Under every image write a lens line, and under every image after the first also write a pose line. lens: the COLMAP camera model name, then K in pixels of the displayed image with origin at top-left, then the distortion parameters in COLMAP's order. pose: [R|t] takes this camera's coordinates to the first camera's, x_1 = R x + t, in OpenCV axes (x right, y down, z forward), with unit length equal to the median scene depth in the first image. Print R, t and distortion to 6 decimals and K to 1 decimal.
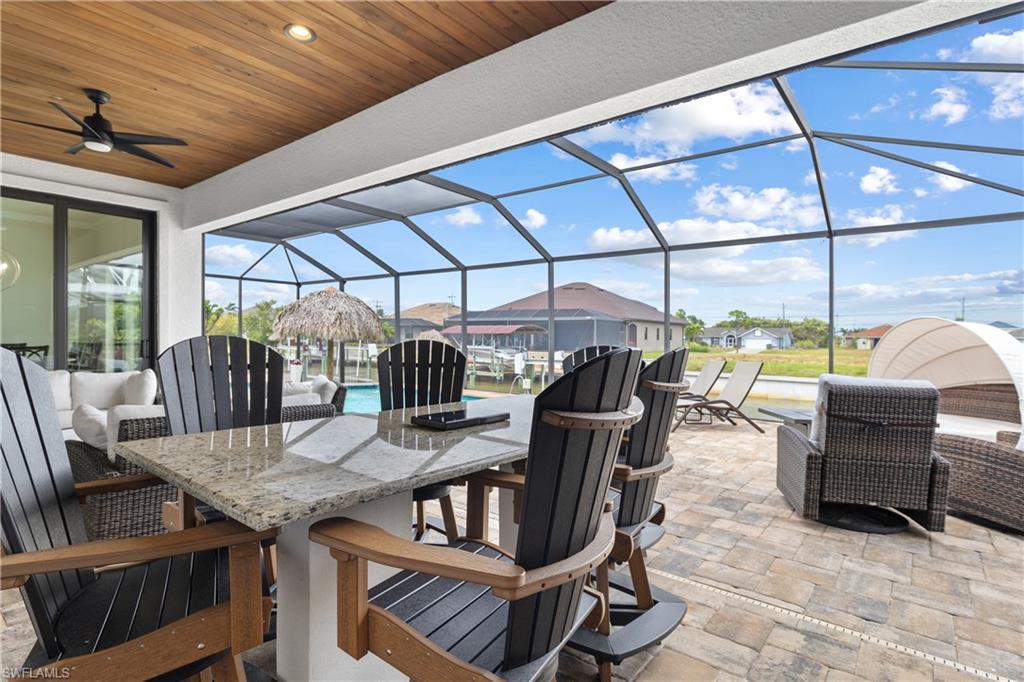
lens RADIAL K [[516.0, 0, 477.0], [0, 516.0, 330.4], [0, 0, 1]] dist [-0.001166, -0.000173]
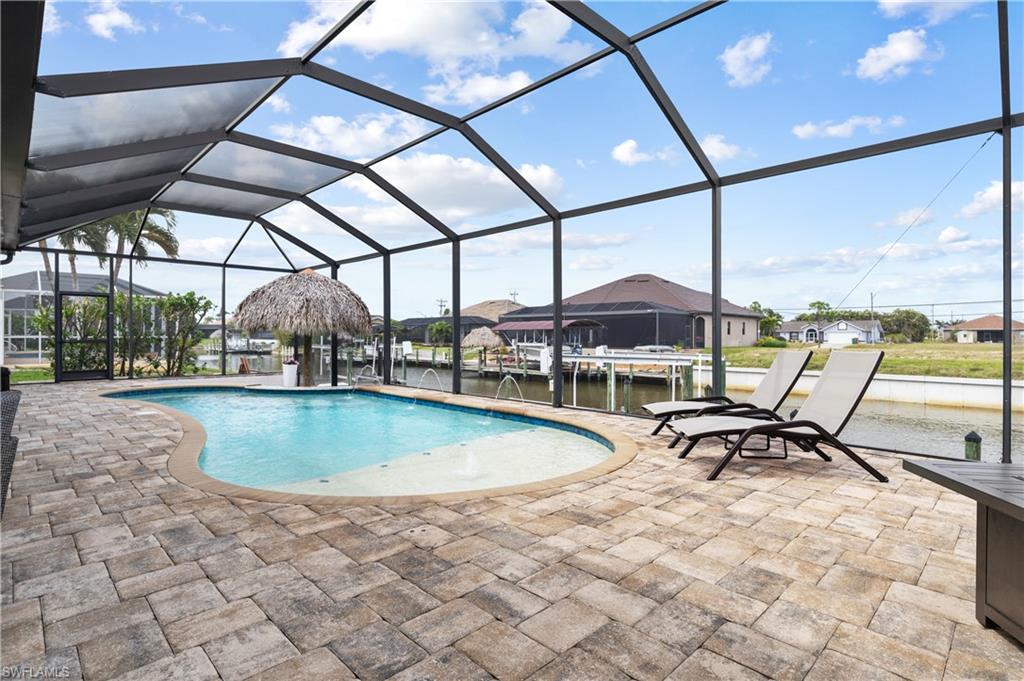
lens RADIAL K [[505.5, 0, 512.0], [0, 505.5, 340.5], [0, 0, 1]] dist [0.000197, -0.000012]
pose [[0.997003, -0.011432, -0.076518, 0.055621], [0.013043, 0.999703, 0.020585, 0.009007], [0.076260, -0.021522, 0.996856, 0.119529]]
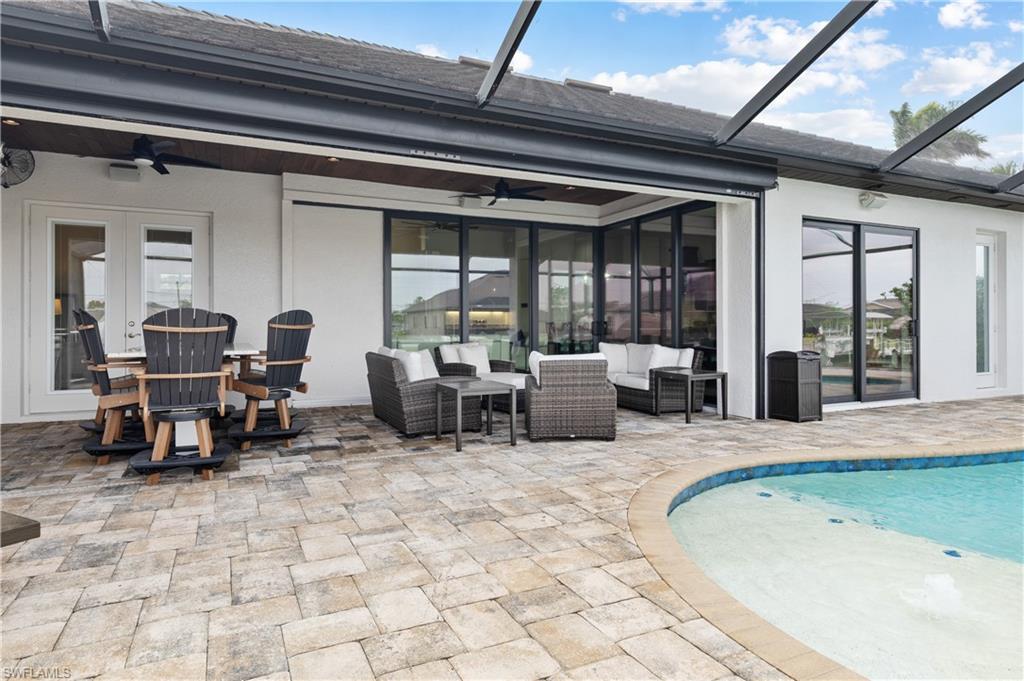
lens RADIAL K [[590.9, 0, 513.6], [0, 590.9, 329.1], [0, 0, 1]] dist [0.003676, 0.001052]
pose [[-0.383308, -0.009005, -0.923577, 0.147903], [0.007363, 0.999891, -0.012805, 0.012775], [0.923591, -0.011709, -0.383200, 0.270428]]
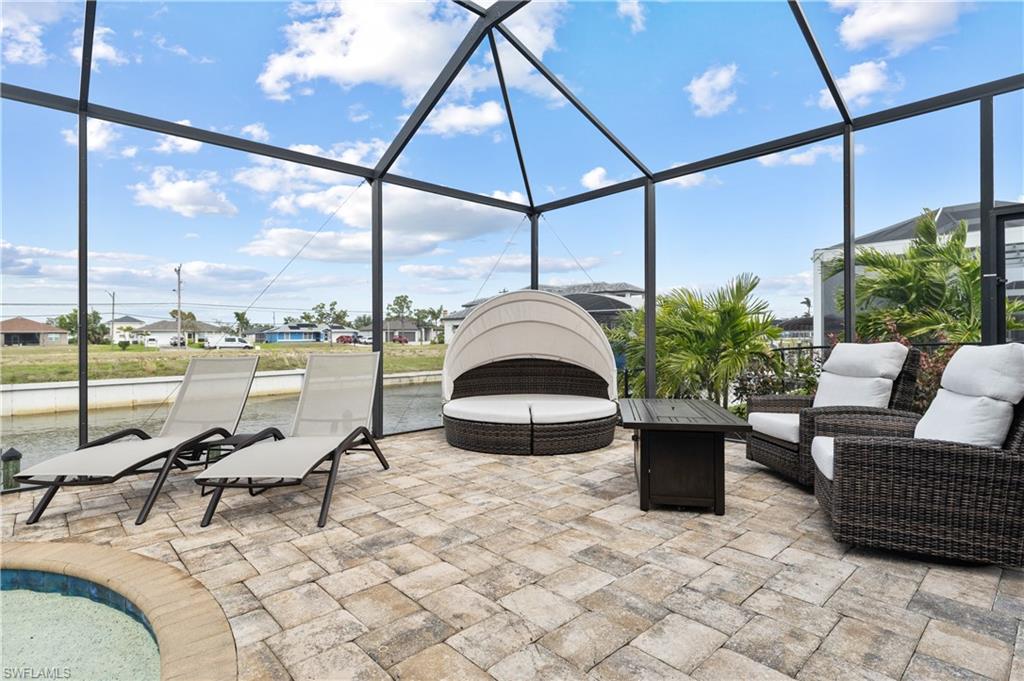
lens RADIAL K [[515.5, 0, 512.0], [0, 515.5, 340.5], [0, 0, 1]] dist [0.000981, -0.000450]
pose [[0.110593, -0.025287, 0.993544, -0.007981], [-0.001799, 0.999670, 0.025643, 0.009018], [-0.993864, -0.004623, 0.110511, 0.216606]]
